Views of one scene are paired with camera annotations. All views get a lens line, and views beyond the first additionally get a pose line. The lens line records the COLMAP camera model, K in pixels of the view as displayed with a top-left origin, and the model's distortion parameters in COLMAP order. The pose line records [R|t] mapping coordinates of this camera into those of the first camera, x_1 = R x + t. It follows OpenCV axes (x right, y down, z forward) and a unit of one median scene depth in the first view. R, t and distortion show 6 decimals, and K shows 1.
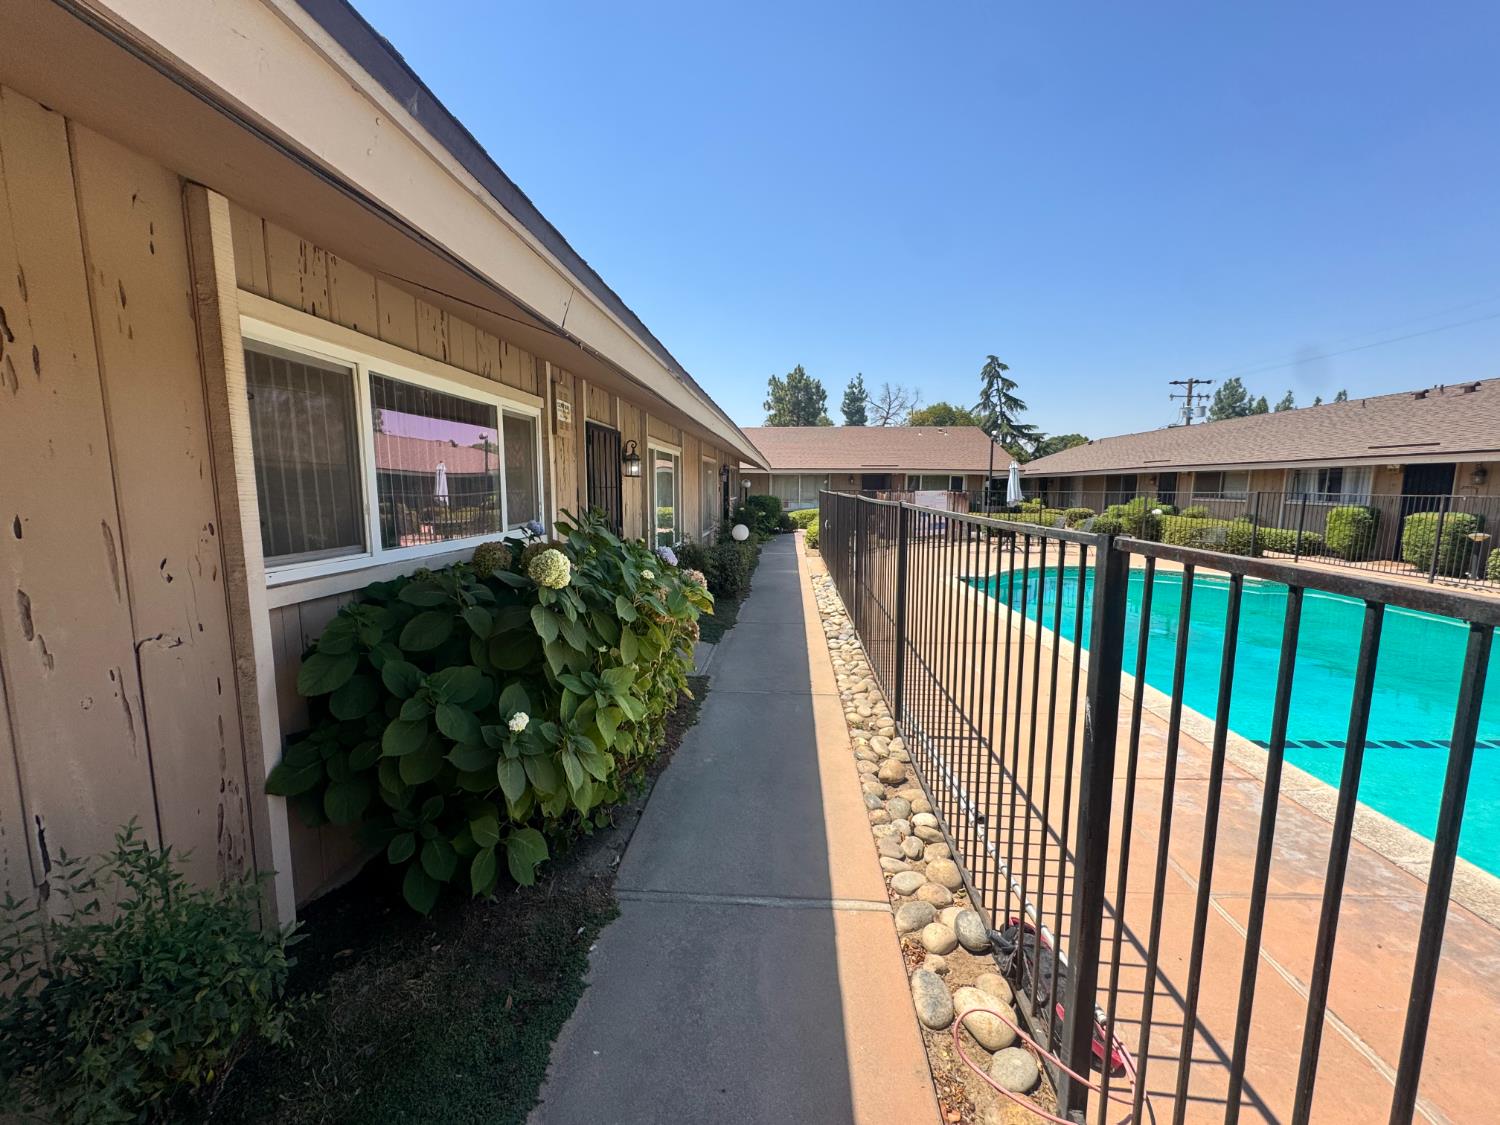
lens RADIAL K [[600.7, 0, 750.0], [0, 600.7, 562.5], [0, 0, 1]] dist [0.000521, 0.000804]
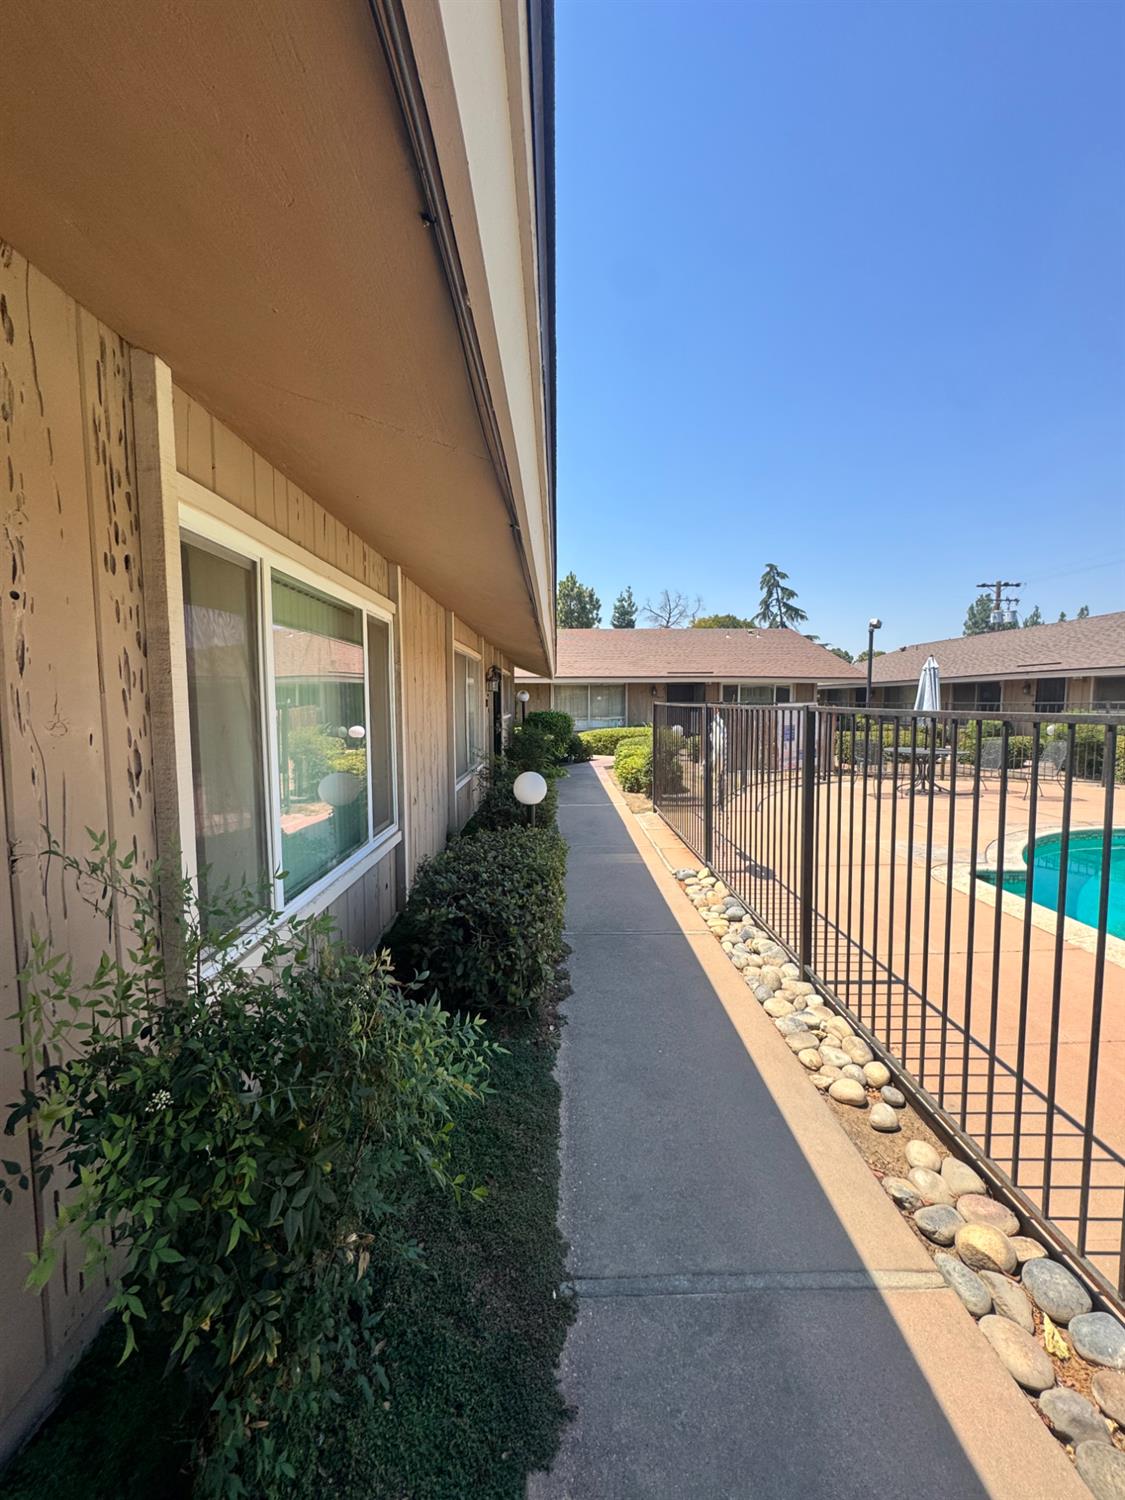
lens RADIAL K [[600.7, 0, 562.5], [0, 600.7, 750.0], [0, 0, 1]] dist [0.000521, 0.000804]
pose [[0.997237, -0.013432, 0.073066, -0.006902], [0.016758, 0.998842, -0.045093, -0.016237], [-0.072376, 0.046193, 0.996307, 0.139586]]
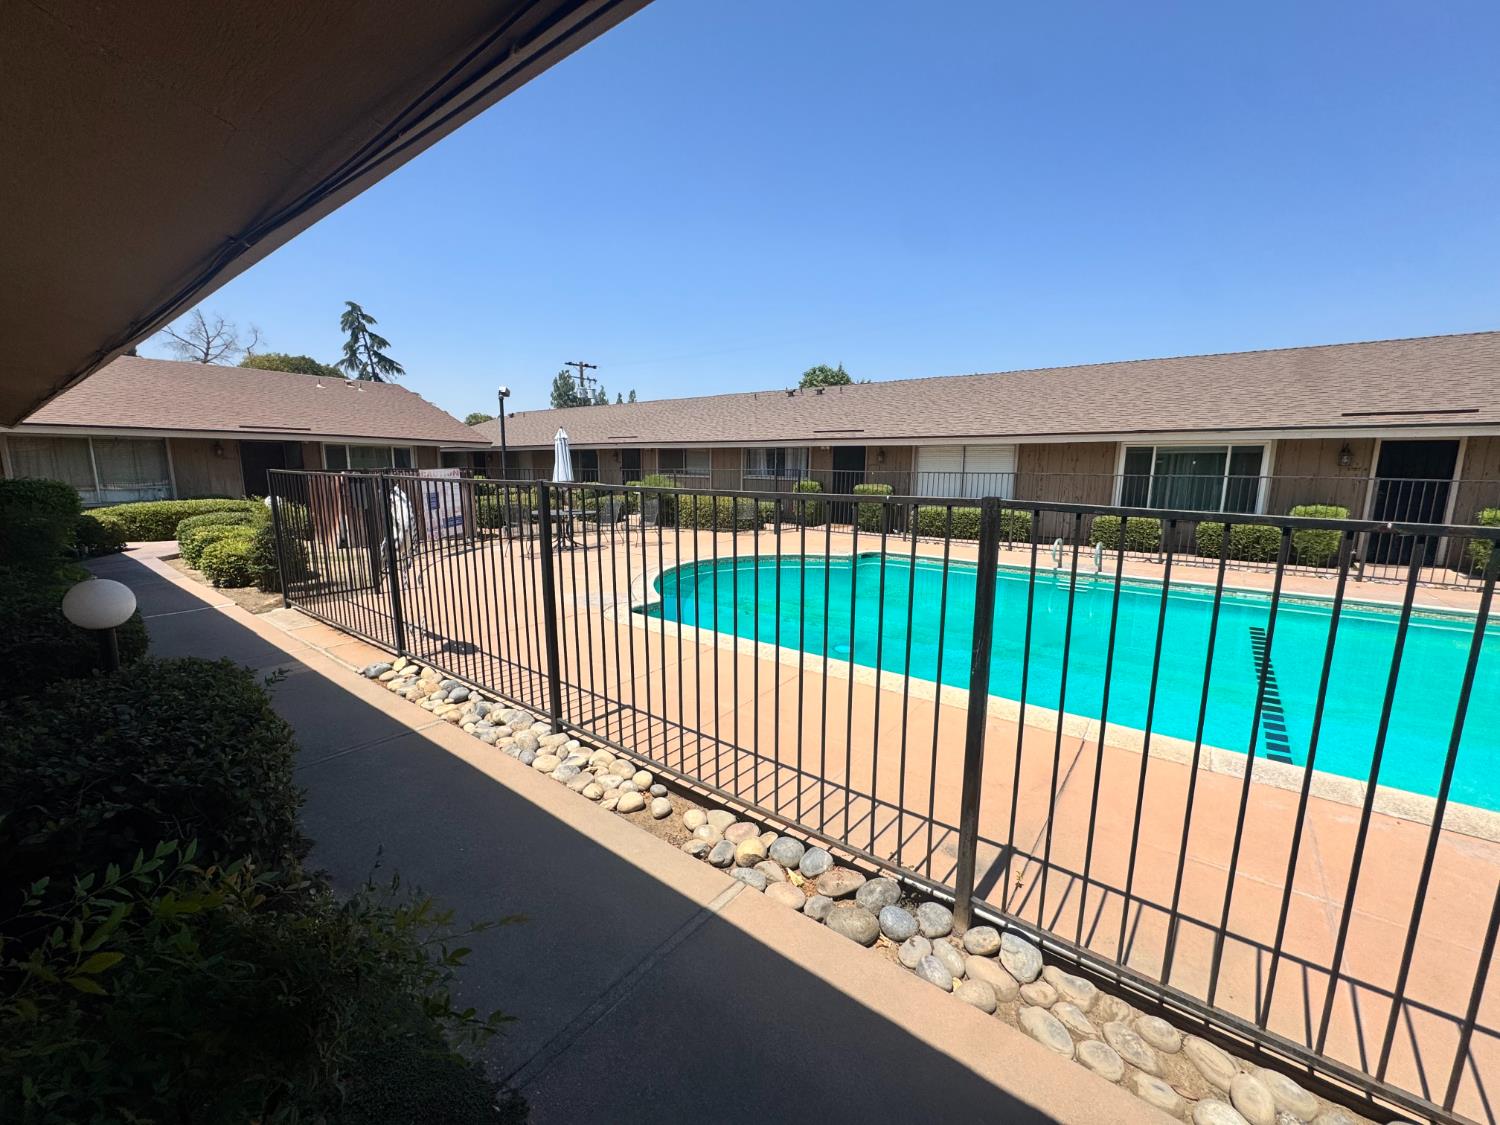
lens RADIAL K [[600.7, 0, 750.0], [0, 600.7, 562.5], [0, 0, 1]] dist [0.000521, 0.000804]
pose [[0.563657, -0.132924, 0.815244, -0.022939], [0.099188, 0.990717, 0.092956, -0.018838], [-0.820032, 0.028467, 0.571609, 0.144528]]
